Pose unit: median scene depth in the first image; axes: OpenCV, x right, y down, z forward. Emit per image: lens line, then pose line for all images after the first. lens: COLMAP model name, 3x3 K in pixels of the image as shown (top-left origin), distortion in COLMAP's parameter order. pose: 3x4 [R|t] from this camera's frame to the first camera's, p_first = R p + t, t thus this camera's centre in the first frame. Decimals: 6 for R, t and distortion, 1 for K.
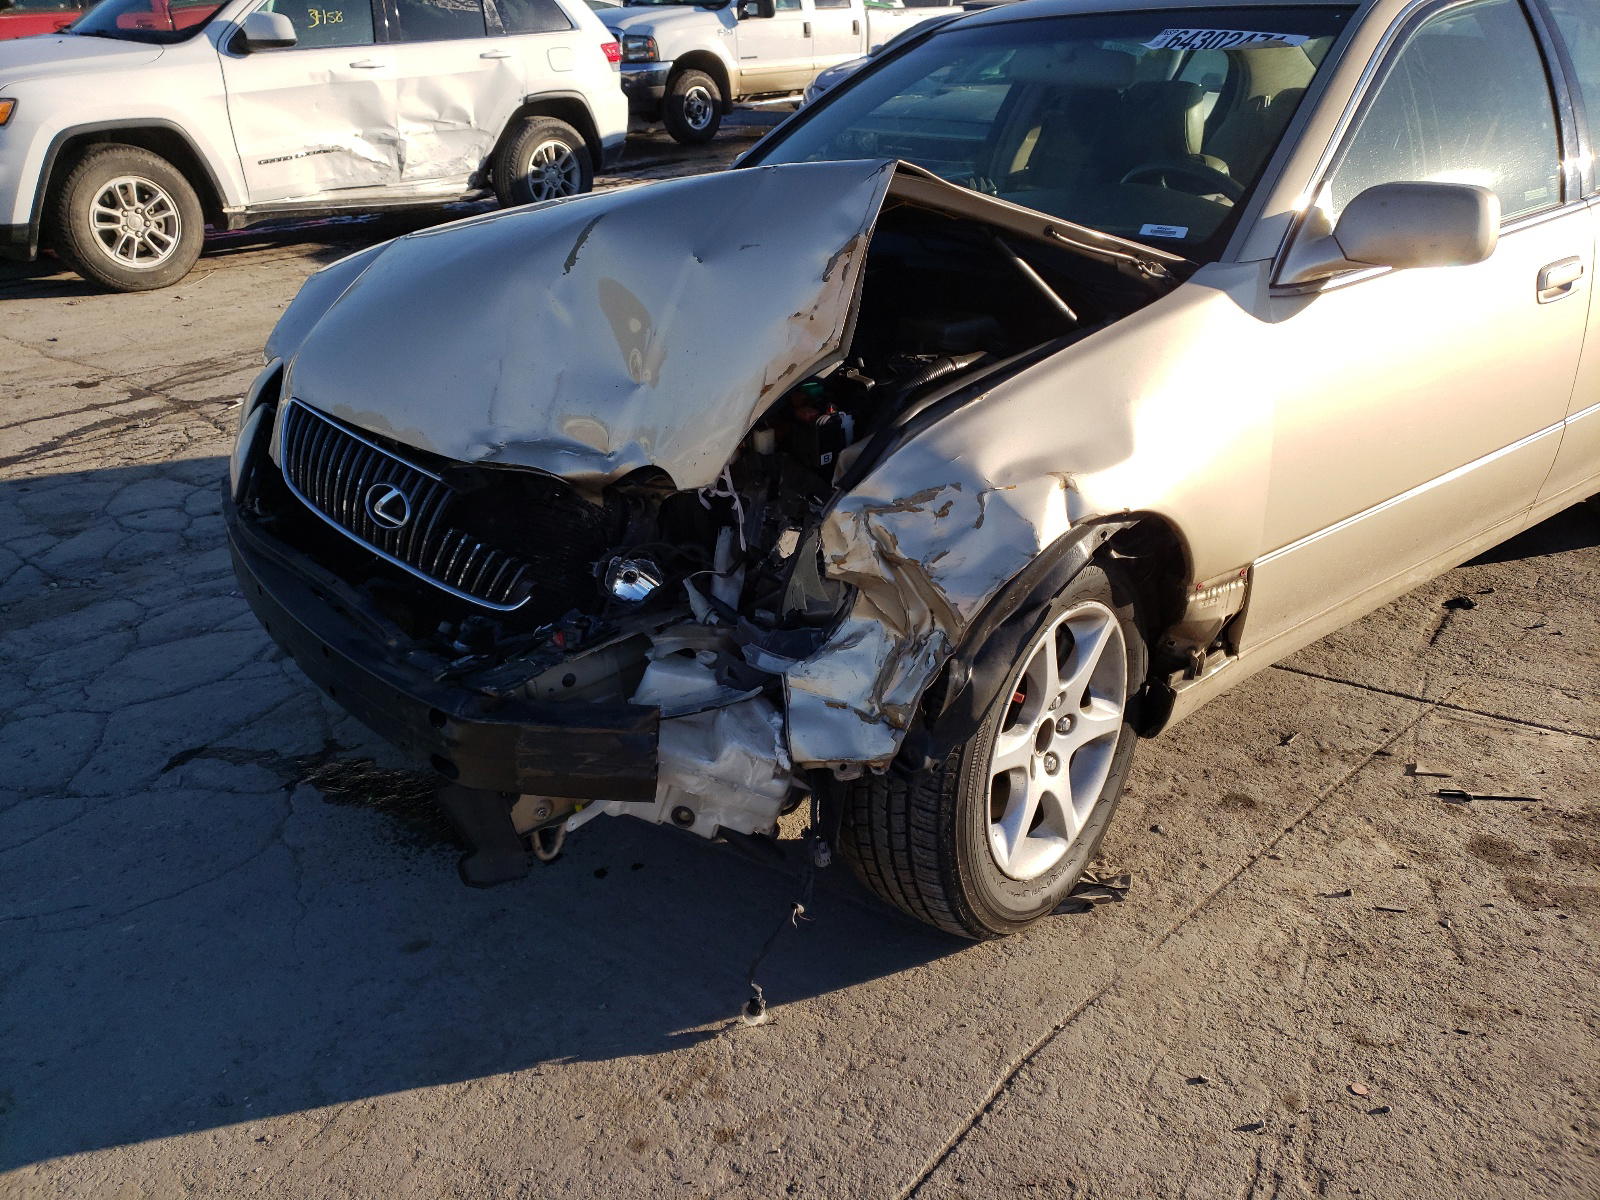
lens RADIAL K [[1278.7, 0, 800.0], [0, 1278.7, 600.0], [0, 0, 1]] dist [-0.000134, 0.040840]
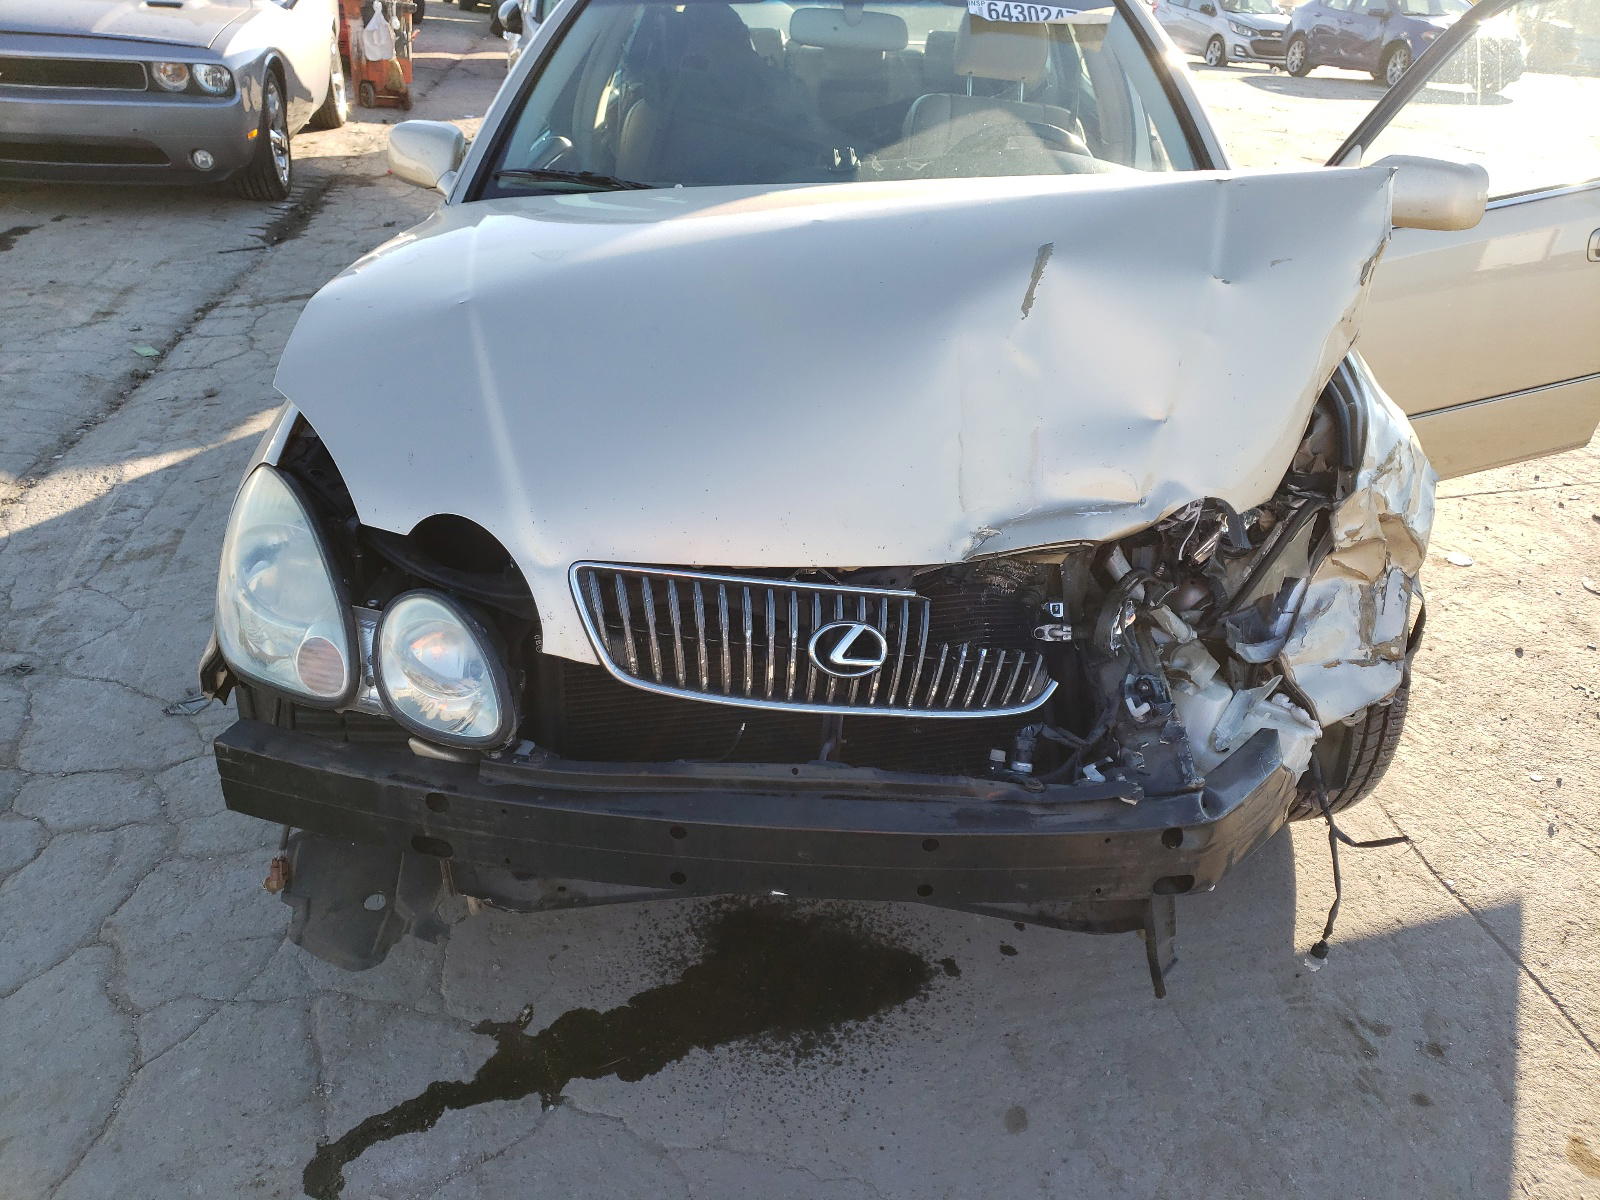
lens RADIAL K [[1278.7, 0, 800.0], [0, 1278.7, 600.0], [0, 0, 1]] dist [-0.000134, 0.040840]
pose [[0.647012, -0.317628, 0.693172, -0.963050], [0.263983, 0.946194, 0.187164, -0.282102], [-0.715324, 0.061888, 0.696047, 0.527401]]
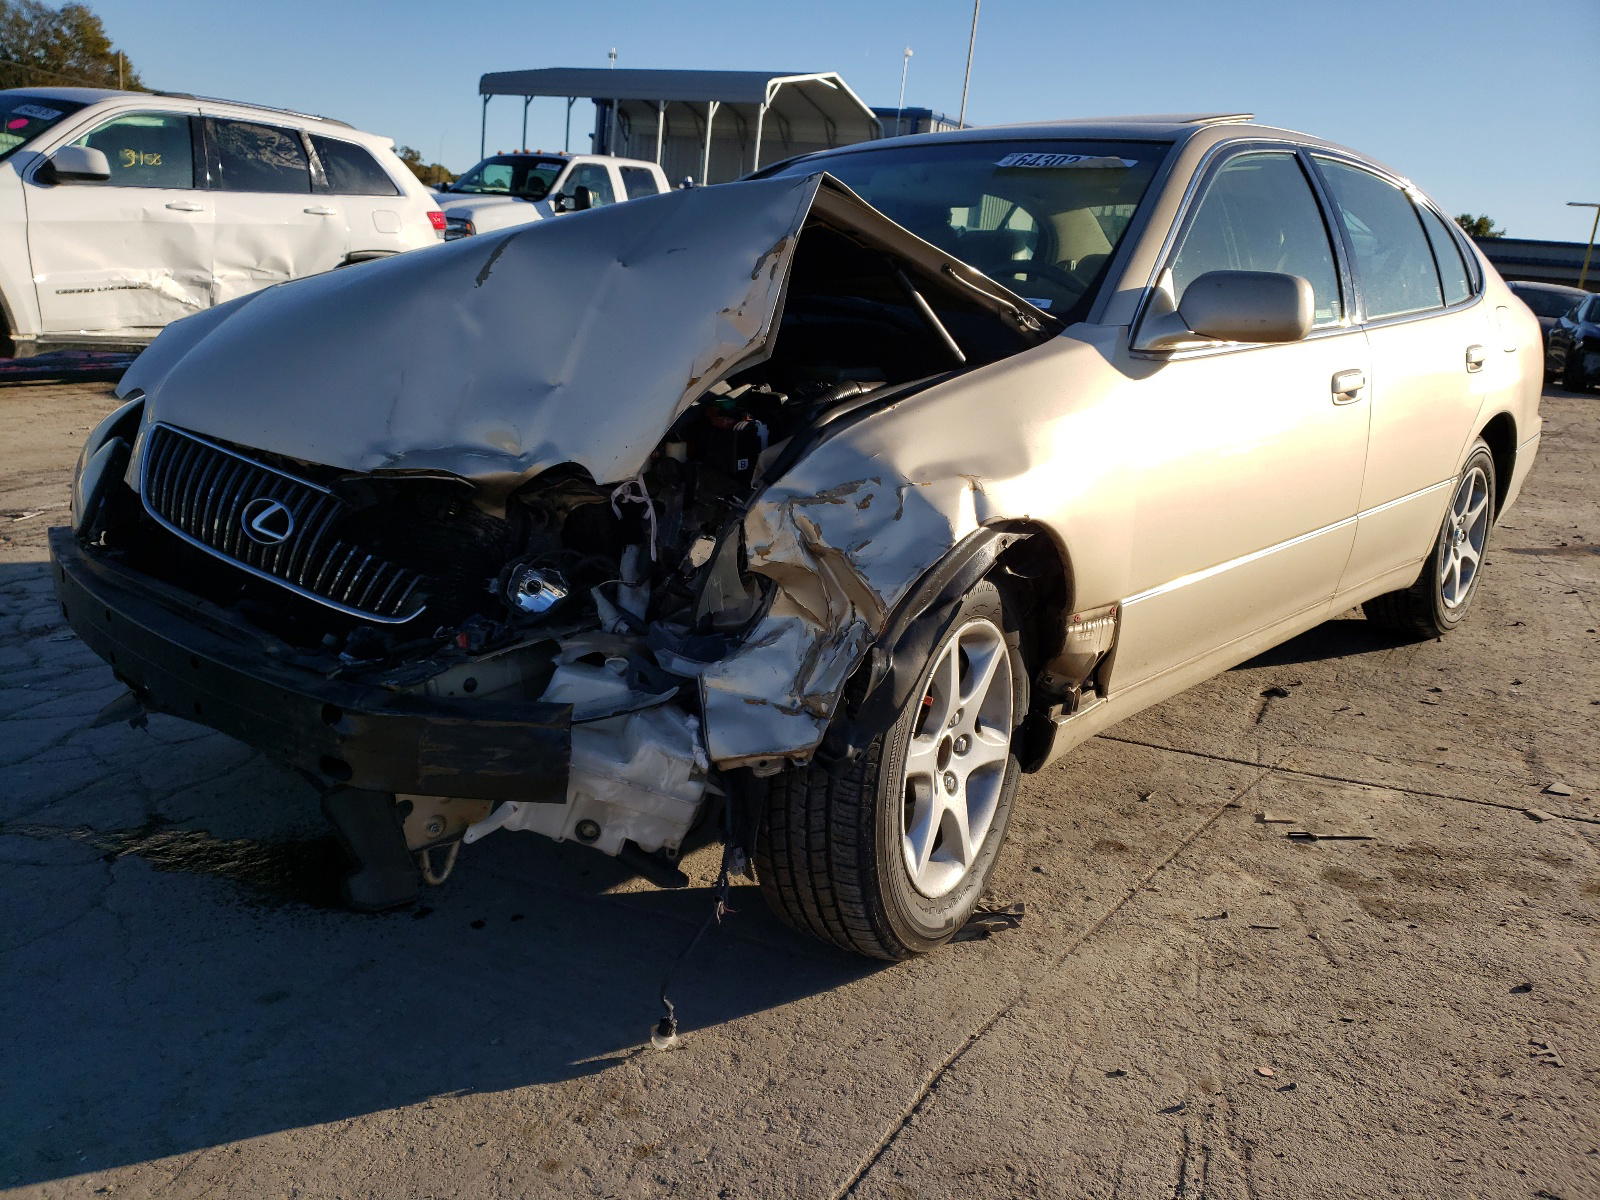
lens RADIAL K [[1273.1, 0, 825.1], [0, 1273.1, 598.7], [0, 0, 1]] dist [0.008255, 0.007873]
pose [[0.984015, 0.017017, 0.177270, -0.089688], [0.010442, 0.988198, -0.152825, 0.146751], [-0.177778, 0.152233, 0.972224, 0.013645]]
